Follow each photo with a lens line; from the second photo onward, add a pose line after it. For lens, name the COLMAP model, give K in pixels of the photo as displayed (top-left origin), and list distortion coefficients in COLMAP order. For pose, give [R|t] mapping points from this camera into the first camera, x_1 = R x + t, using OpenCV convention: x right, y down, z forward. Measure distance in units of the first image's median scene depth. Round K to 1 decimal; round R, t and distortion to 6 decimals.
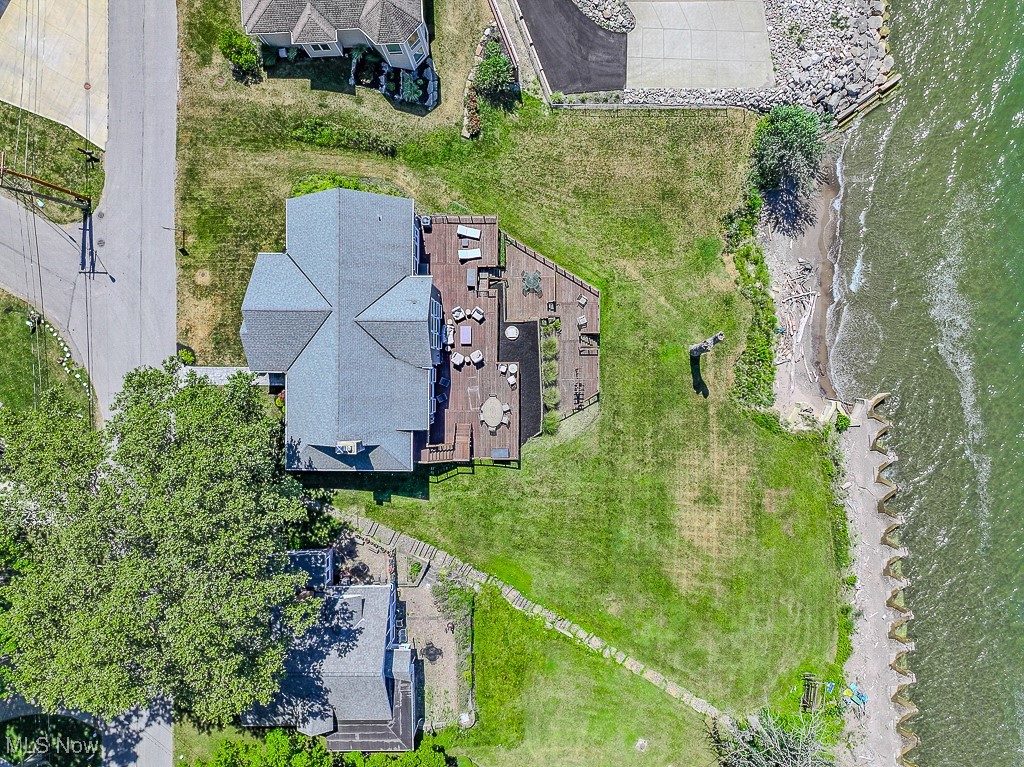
lens RADIAL K [[722.1, 0, 511.7], [0, 722.1, 379.6], [0, 0, 1]] dist [0.004268, 0.001448]
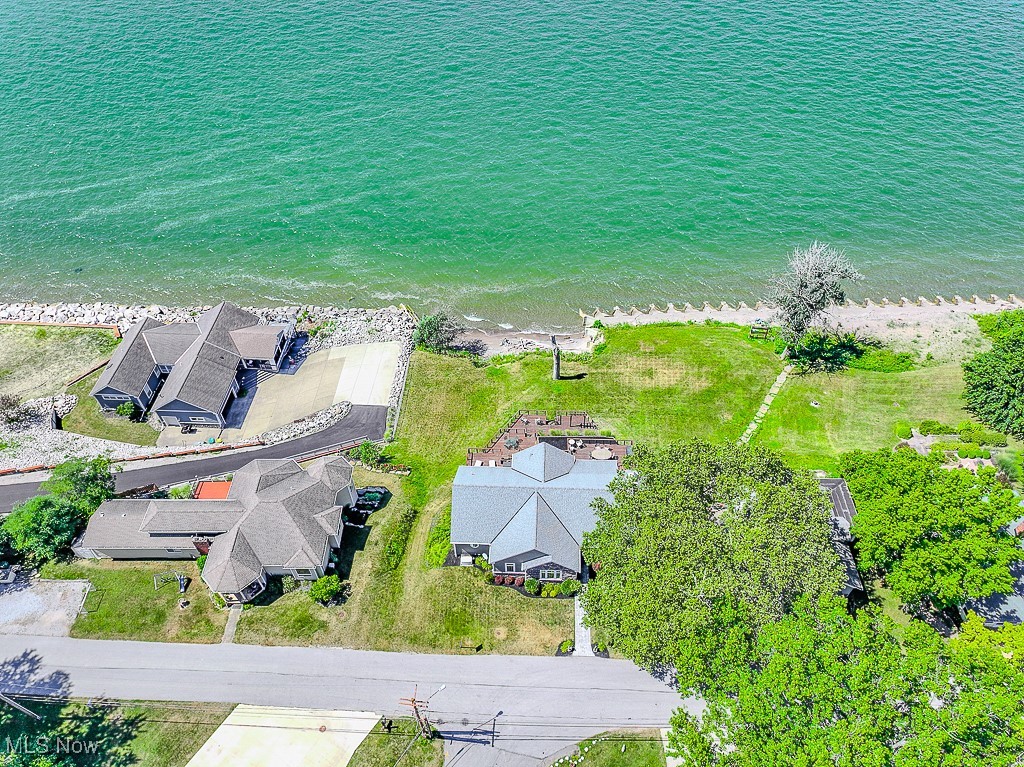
lens RADIAL K [[722.1, 0, 517.2], [0, 722.1, 378.3], [0, 0, 1]] dist [0.004268, 0.001448]
pose [[0.035789, -0.713083, 0.700165, -0.953900], [0.999215, 0.013638, -0.037185, -0.074639], [0.016967, 0.700947, 0.713012, -0.152599]]
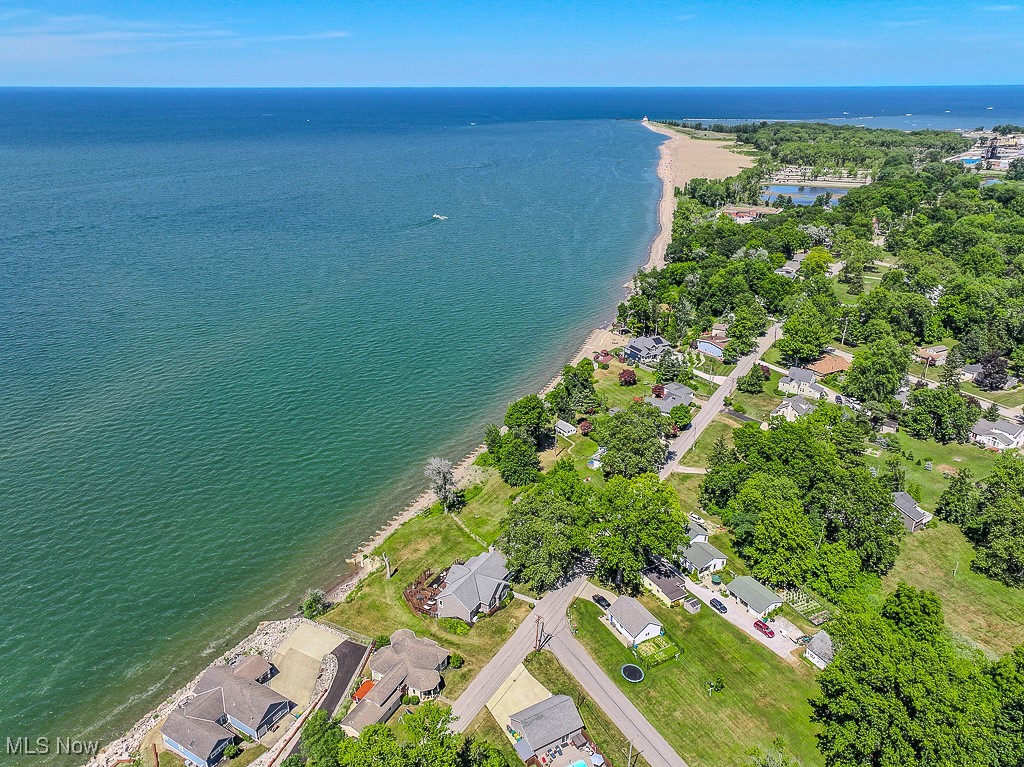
lens RADIAL K [[722.1, 0, 516.1], [0, 722.1, 386.3], [0, 0, 1]] dist [0.004268, 0.001448]
pose [[-0.865660, -0.165015, 0.472656, -1.592647], [0.499712, -0.342049, 0.795796, -2.032330], [0.030354, 0.925080, 0.378558, -0.891439]]
